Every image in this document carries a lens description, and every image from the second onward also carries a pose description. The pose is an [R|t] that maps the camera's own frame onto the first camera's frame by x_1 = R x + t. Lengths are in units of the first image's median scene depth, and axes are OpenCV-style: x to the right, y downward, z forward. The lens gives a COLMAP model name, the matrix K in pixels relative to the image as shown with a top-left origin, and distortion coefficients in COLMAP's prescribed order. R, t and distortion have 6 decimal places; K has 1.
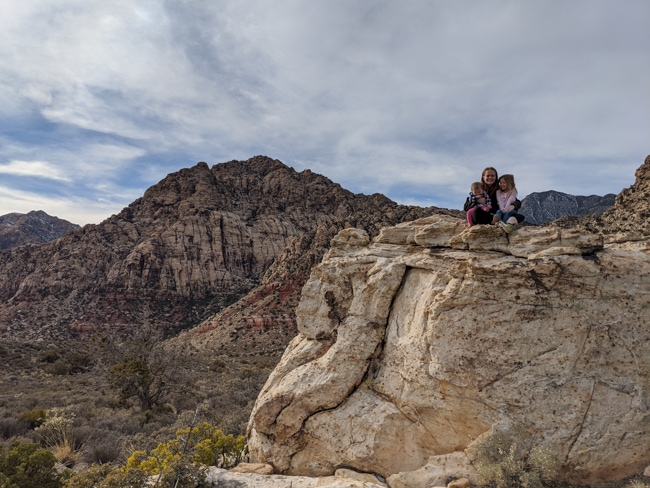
lens RADIAL K [[487.1, 0, 325.0], [0, 487.1, 244.0], [0, 0, 1]] dist [0.017877, -0.006172]
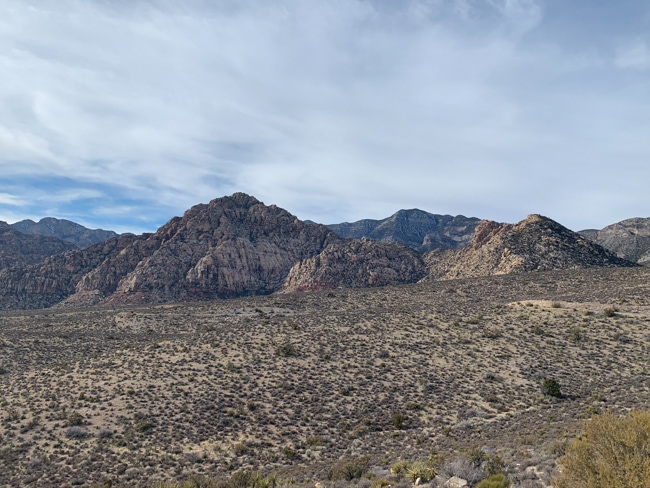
lens RADIAL K [[487.1, 0, 325.0], [0, 487.1, 244.0], [0, 0, 1]] dist [0.017877, -0.006172]
pose [[0.965244, 0.040634, 0.258172, -0.318468], [-0.040004, 0.999170, -0.007693, -0.039845], [-0.258270, -0.002902, 0.966068, -0.528500]]
